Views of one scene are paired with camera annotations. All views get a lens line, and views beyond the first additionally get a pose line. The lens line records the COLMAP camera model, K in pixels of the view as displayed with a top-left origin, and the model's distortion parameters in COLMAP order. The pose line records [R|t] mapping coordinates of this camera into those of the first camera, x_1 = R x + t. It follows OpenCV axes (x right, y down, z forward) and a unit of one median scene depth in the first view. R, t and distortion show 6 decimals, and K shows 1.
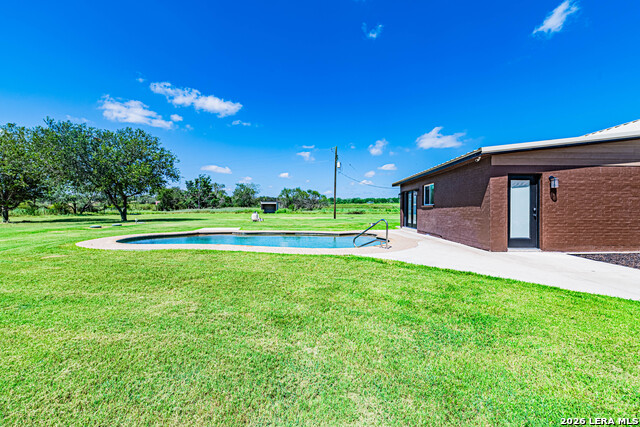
lens RADIAL K [[256.7, 0, 320.0], [0, 256.7, 213.5], [0, 0, 1]] dist [-0.001751, -0.000200]
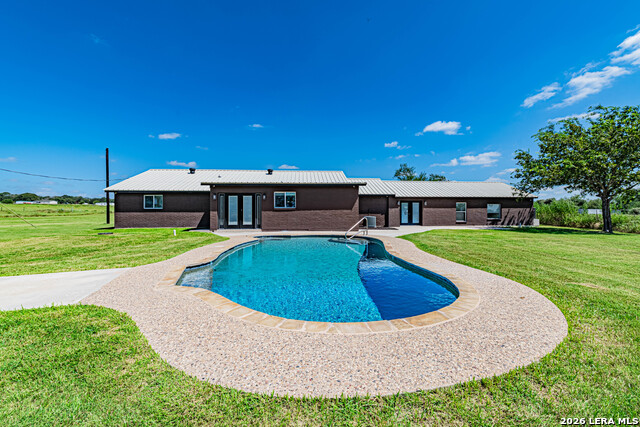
lens RADIAL K [[256.7, 0, 320.0], [0, 256.7, 213.5], [0, 0, 1]] dist [-0.001751, -0.000200]
pose [[-0.009556, -0.000777, 0.999954, -1.105341], [0.017488, 0.999847, 0.000944, -0.004682], [-0.999801, 0.017496, -0.009540, 1.028538]]
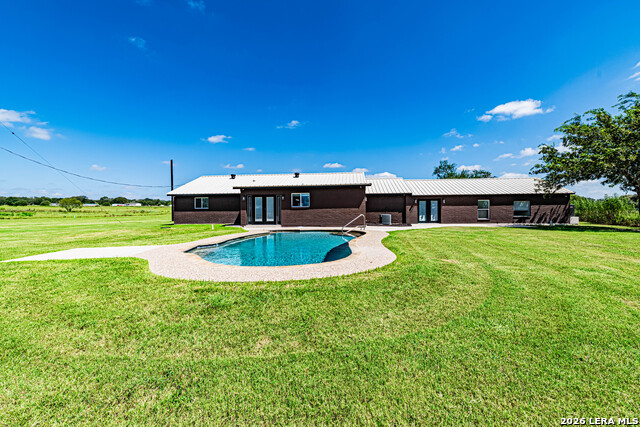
lens RADIAL K [[256.7, 0, 320.0], [0, 256.7, 213.5], [0, 0, 1]] dist [-0.001751, -0.000200]
pose [[0.180078, -0.002691, 0.983649, -1.307216], [0.021990, 0.999757, -0.001290, 0.011769], [-0.983406, 0.021862, 0.180094, 0.759734]]
